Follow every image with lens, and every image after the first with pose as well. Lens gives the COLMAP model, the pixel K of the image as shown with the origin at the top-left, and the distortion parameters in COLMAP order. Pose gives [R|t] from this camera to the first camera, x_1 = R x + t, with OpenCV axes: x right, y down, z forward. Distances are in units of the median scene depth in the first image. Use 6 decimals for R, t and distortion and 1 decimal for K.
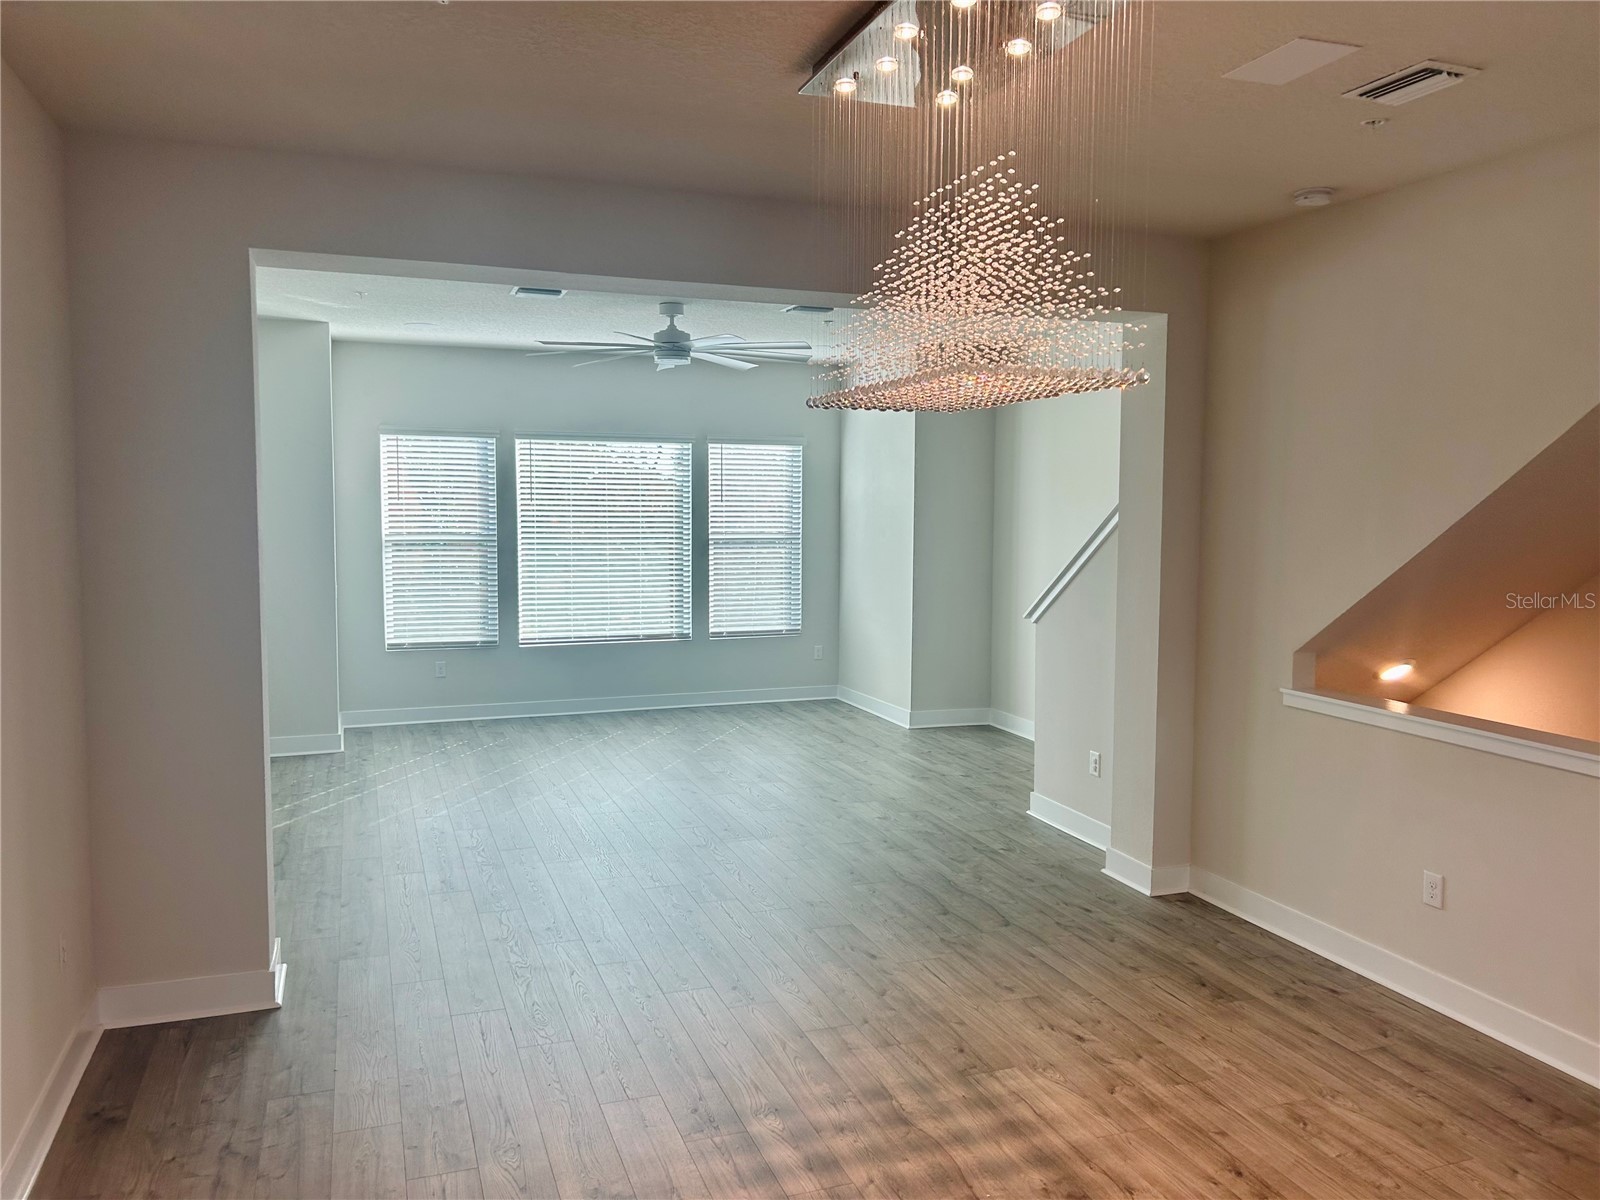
lens RADIAL K [[1204.4, 0, 803.0], [0, 1204.4, 592.6], [0, 0, 1]] dist [0.029528, -0.032215]
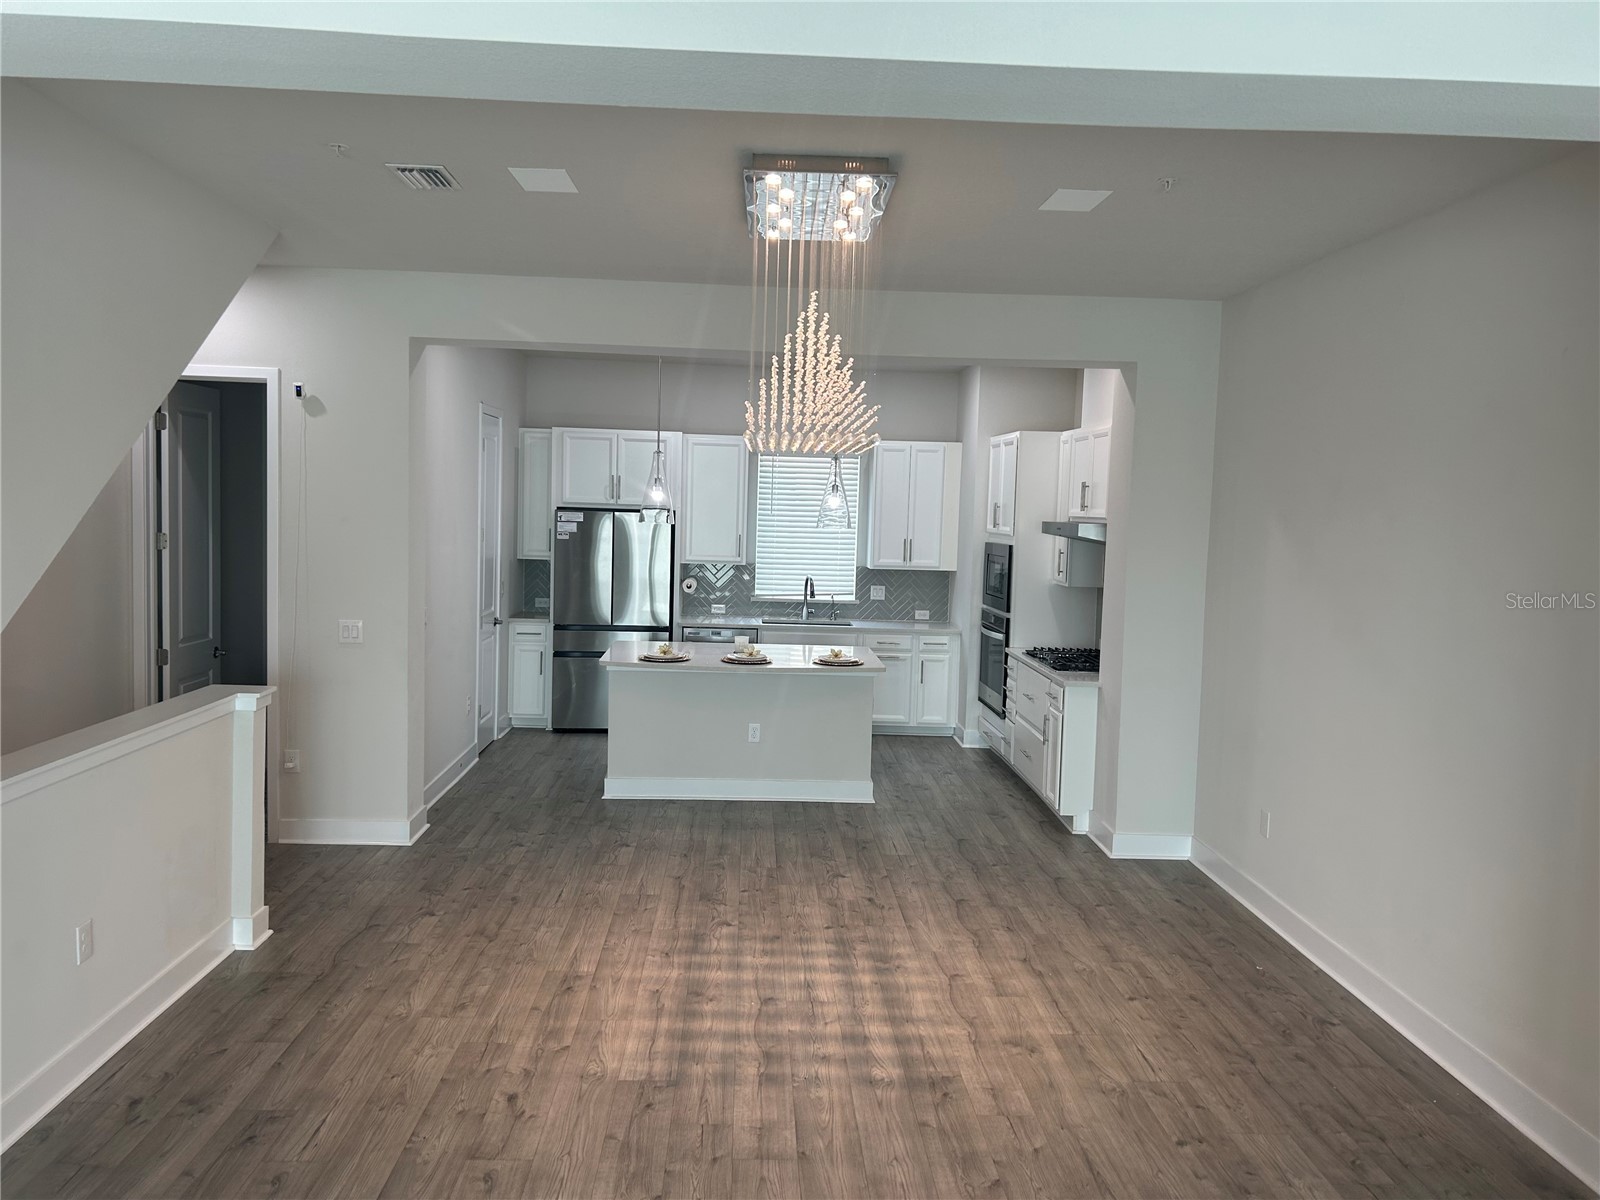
lens RADIAL K [[1204.2, 0, 802.9], [0, 1204.2, 578.4], [0, 0, 1]] dist [0.048045, -0.038287]
pose [[-0.951920, -0.053950, 0.301558, -0.196188], [-0.011814, 0.990103, 0.139841, -0.125453], [-0.306118, 0.129555, -0.943137, 1.455899]]
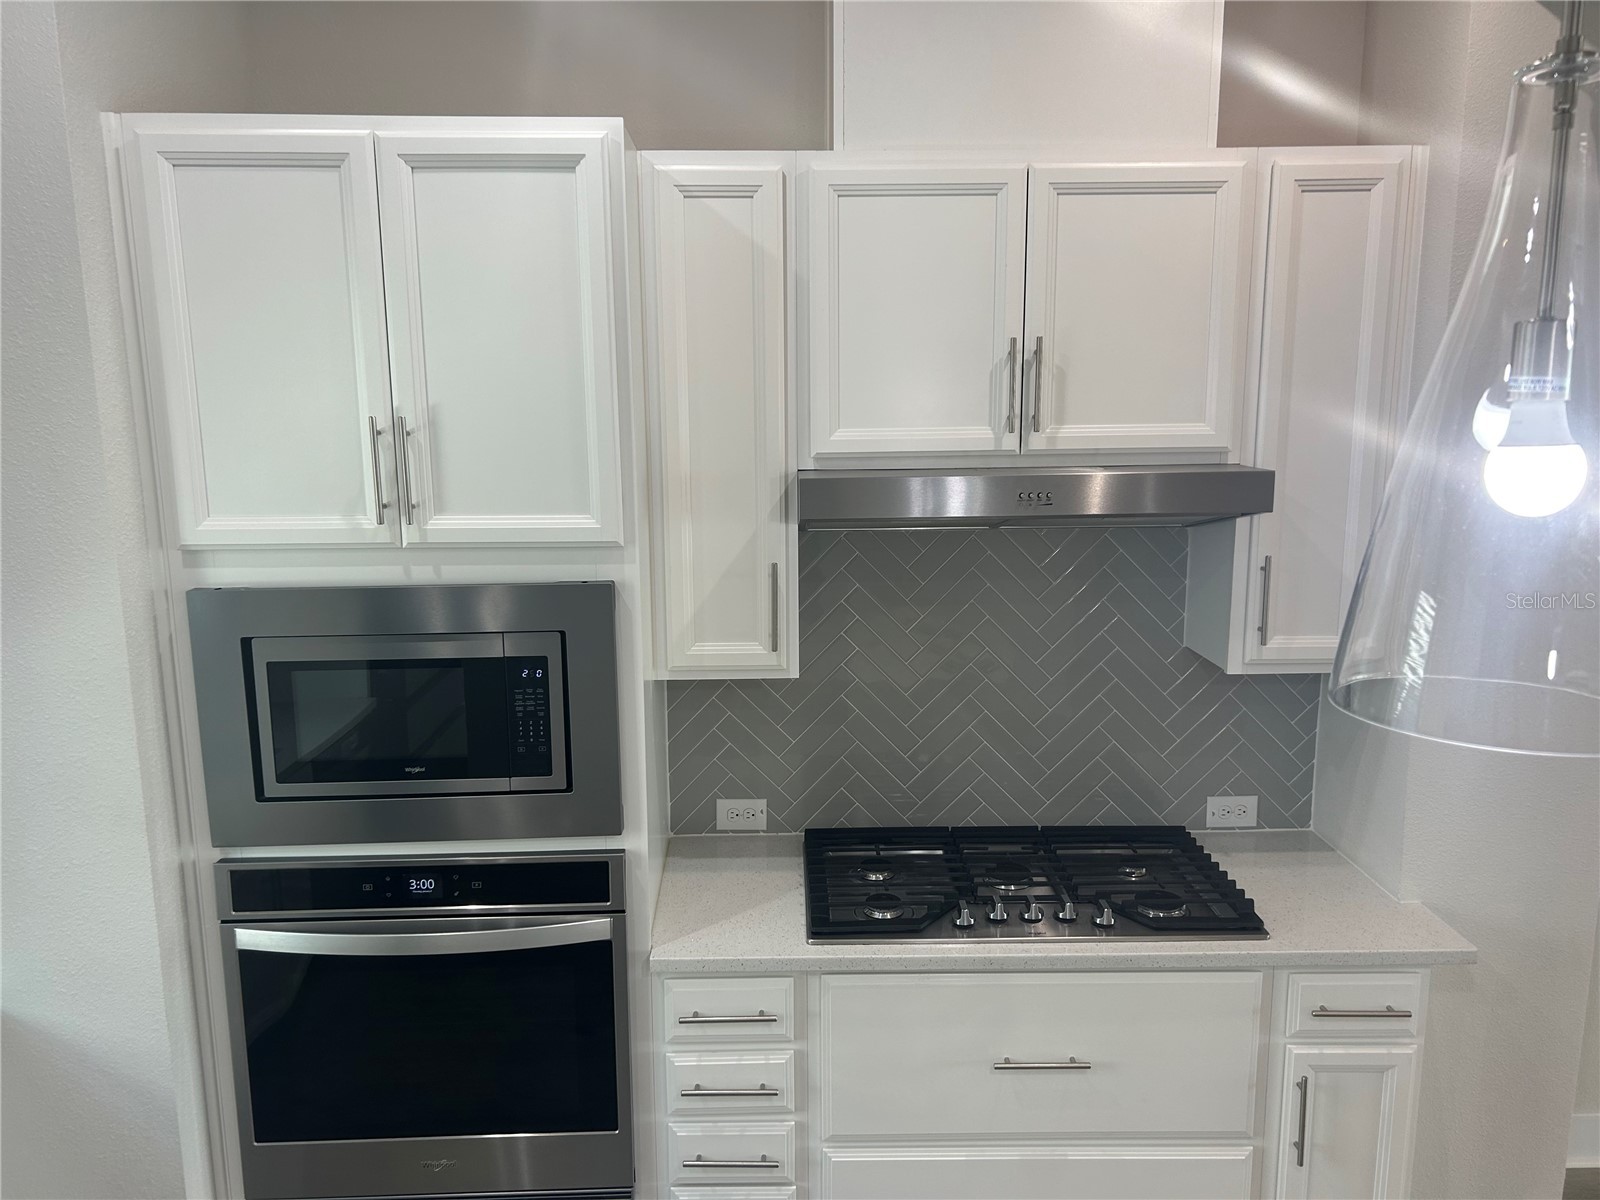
lens RADIAL K [[1200.1, 0, 799.2], [0, 1200.1, 604.9], [0, 0, 1]] dist [0.052743, -0.042135]
pose [[-0.327840, 0.160055, -0.931077, 0.432120], [-0.072765, 0.978339, 0.193801, -0.018175], [0.941927, 0.131286, -0.309092, -0.056876]]
